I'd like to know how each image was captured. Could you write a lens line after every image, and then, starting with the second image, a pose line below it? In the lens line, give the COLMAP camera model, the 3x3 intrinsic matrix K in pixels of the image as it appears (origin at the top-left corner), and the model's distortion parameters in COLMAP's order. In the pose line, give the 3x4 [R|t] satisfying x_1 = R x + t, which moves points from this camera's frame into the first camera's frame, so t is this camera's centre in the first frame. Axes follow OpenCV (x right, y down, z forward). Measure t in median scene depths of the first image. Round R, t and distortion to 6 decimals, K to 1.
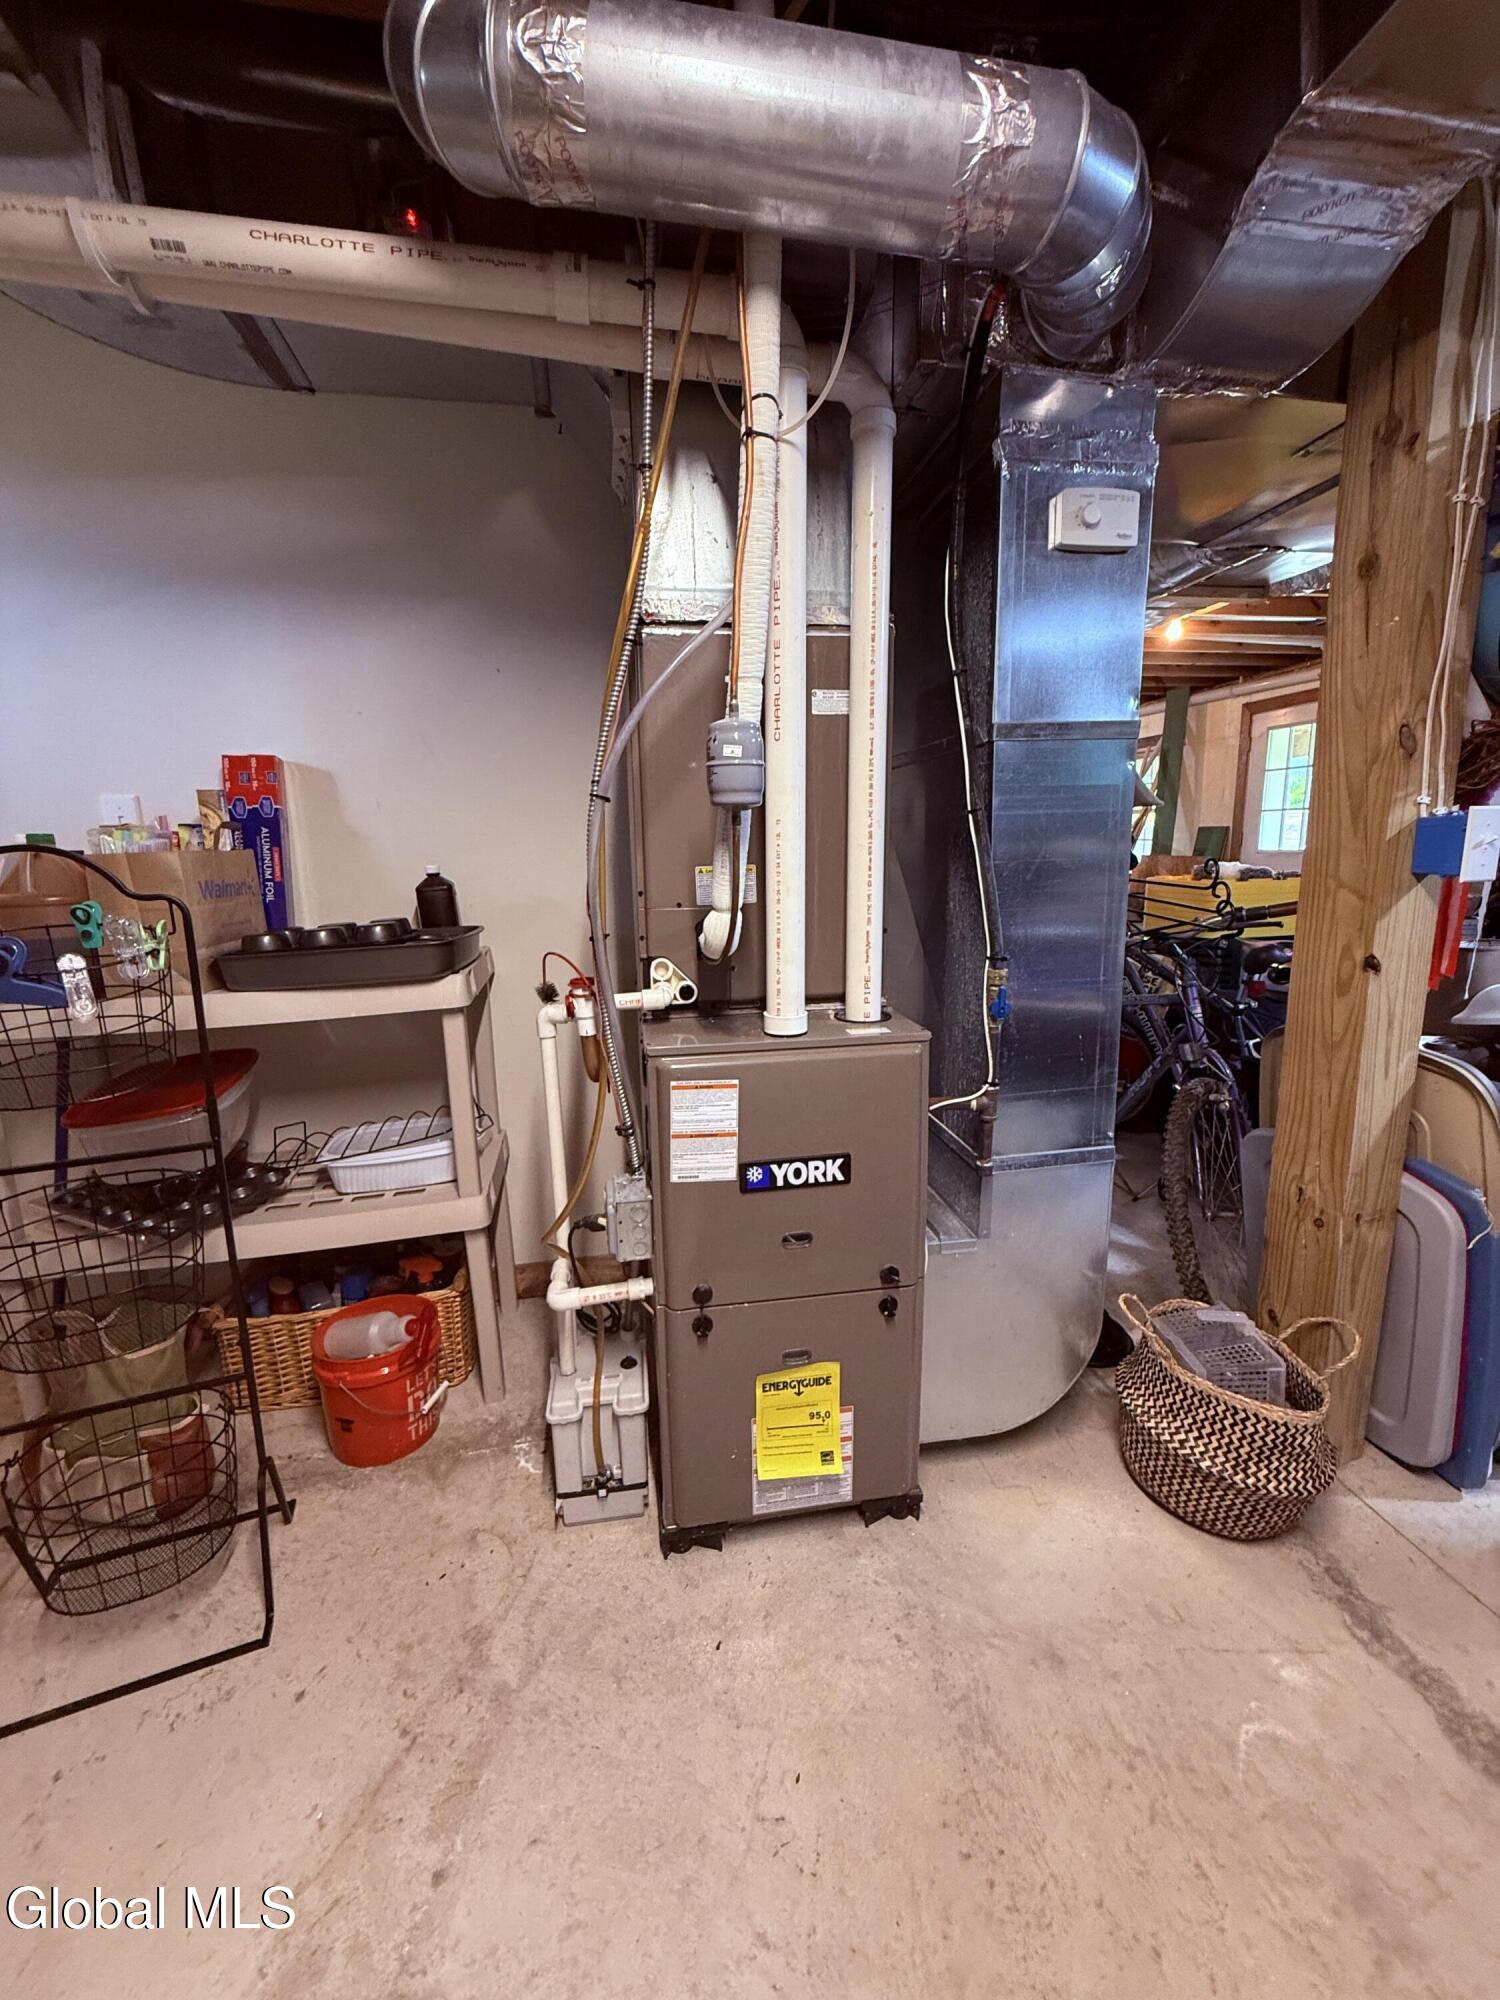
lens RADIAL K [[799.8, 0, 743.9], [0, 799.8, 995.9], [0, 0, 1]] dist [-0.000014, 0.000242]
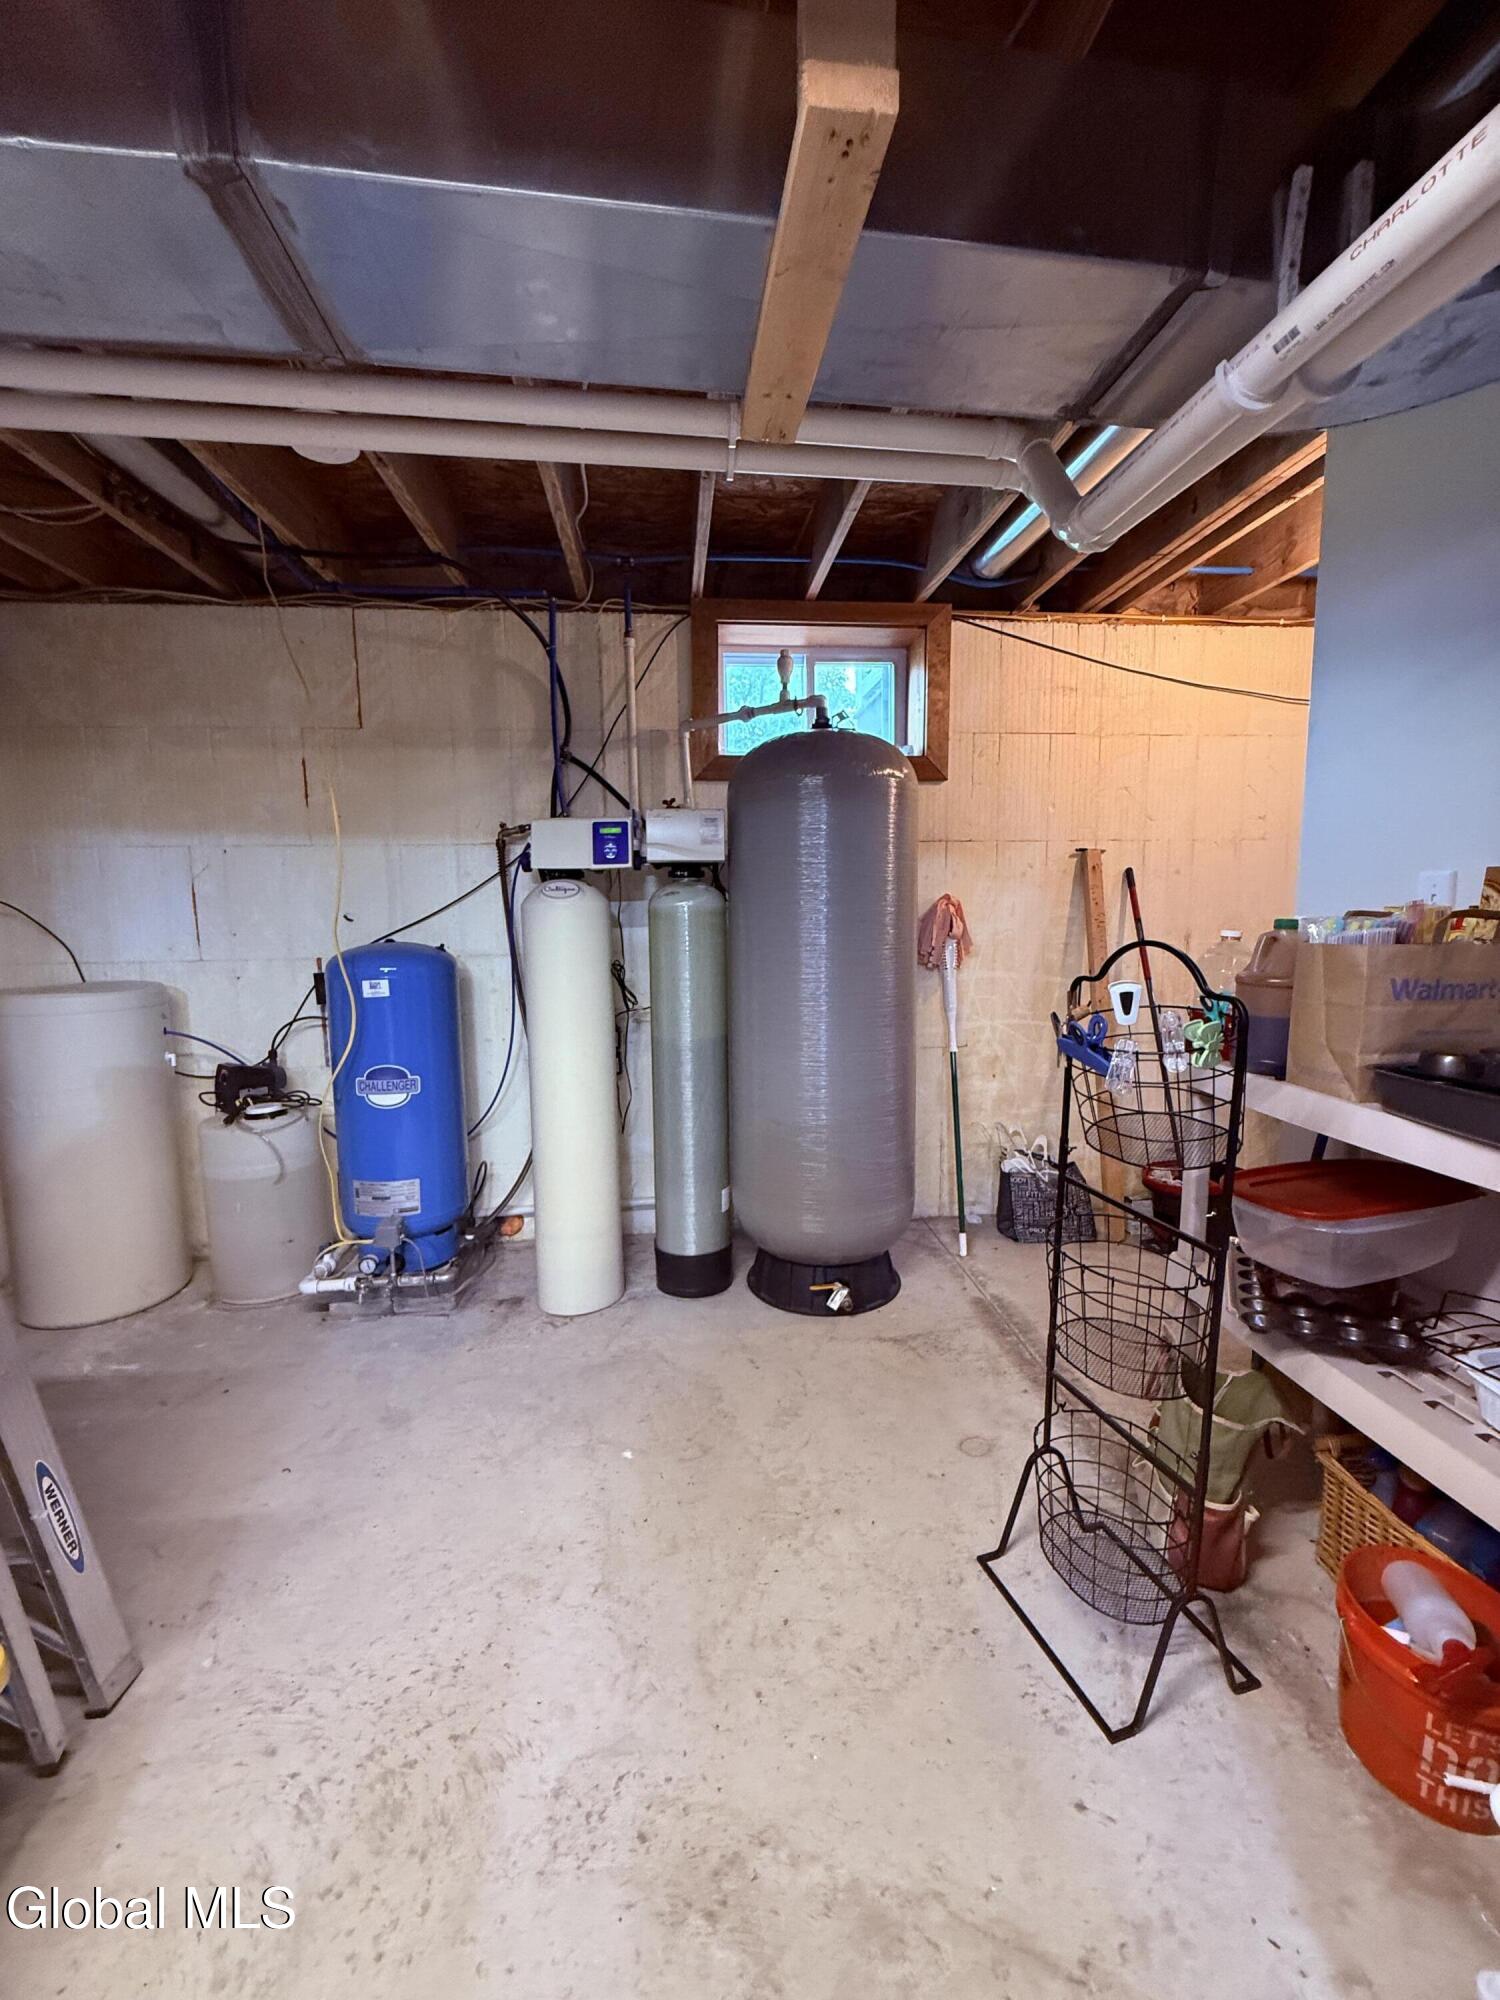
lens RADIAL K [[799.8, 0, 752.6], [0, 799.8, 994.5], [0, 0, 1]] dist [-0.000014, 0.000242]
pose [[-0.081412, 0.137773, -0.987112, 0.345630], [-0.181847, 0.971722, 0.150623, -0.187672], [0.979951, 0.191766, -0.054056, 0.522771]]
